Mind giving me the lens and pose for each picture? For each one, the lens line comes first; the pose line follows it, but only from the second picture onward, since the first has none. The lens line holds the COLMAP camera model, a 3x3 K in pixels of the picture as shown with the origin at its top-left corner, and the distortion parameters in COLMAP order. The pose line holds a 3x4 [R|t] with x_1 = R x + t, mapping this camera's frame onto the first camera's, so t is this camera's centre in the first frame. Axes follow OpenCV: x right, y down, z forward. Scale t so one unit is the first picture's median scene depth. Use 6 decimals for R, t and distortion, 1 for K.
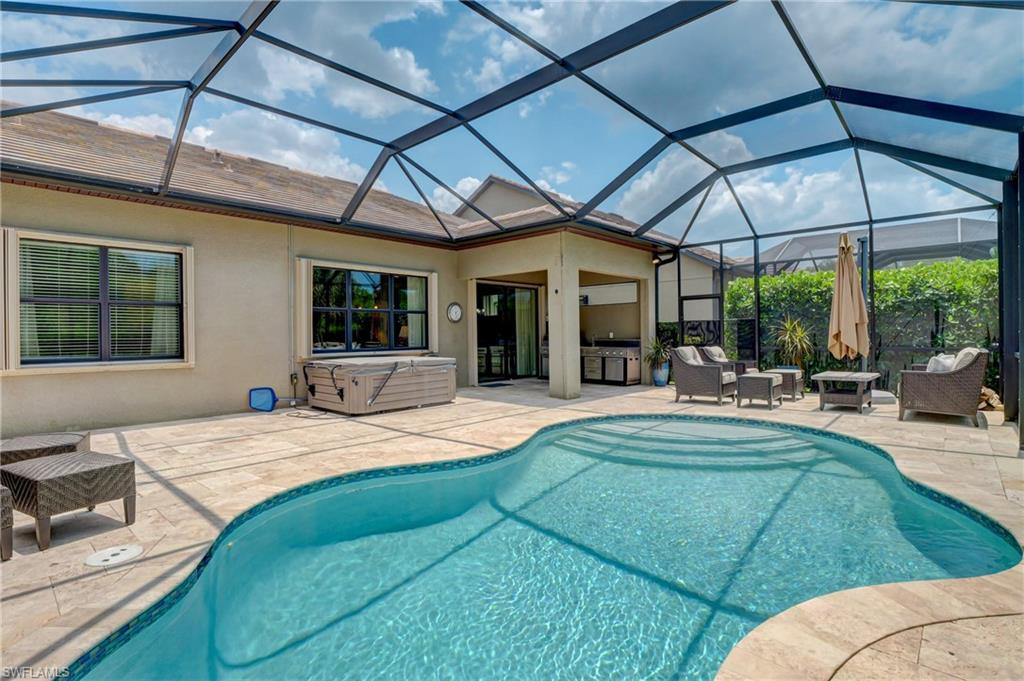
lens RADIAL K [[494.7, 0, 512.3], [0, 494.7, 336.1], [0, 0, 1]] dist [-0.011740, -0.001430]
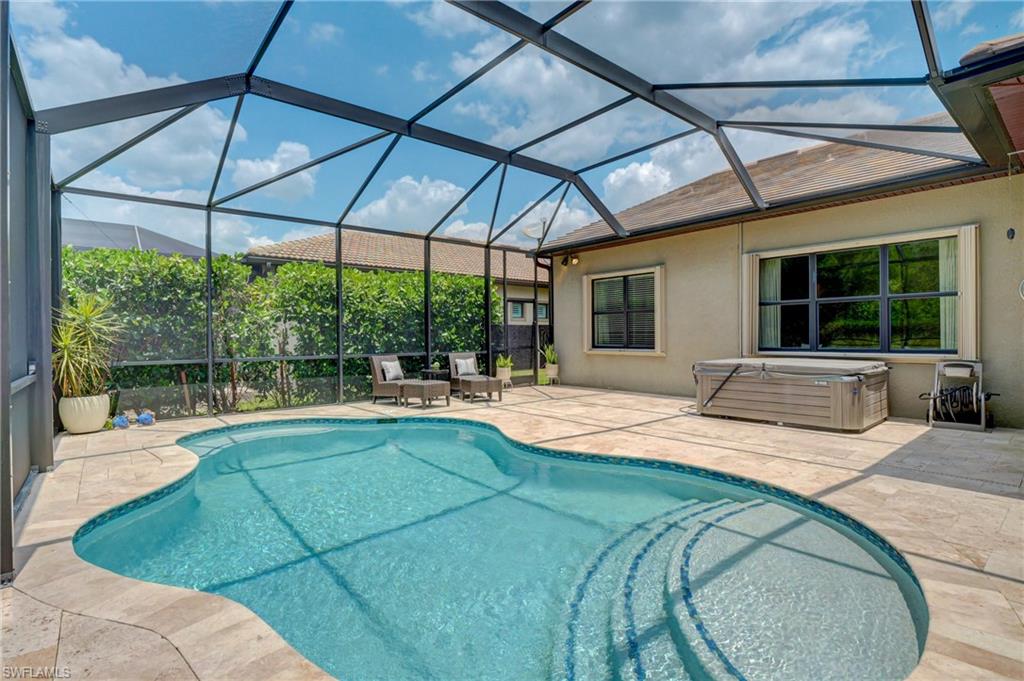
lens RADIAL K [[494.7, 0, 514.1], [0, 494.7, 337.8], [0, 0, 1]] dist [-0.011740, -0.001430]
pose [[-0.135236, 0.014443, -0.990708, 0.795618], [0.004521, 0.999892, 0.013960, -0.007983], [0.990803, -0.002591, -0.135287, 0.855687]]
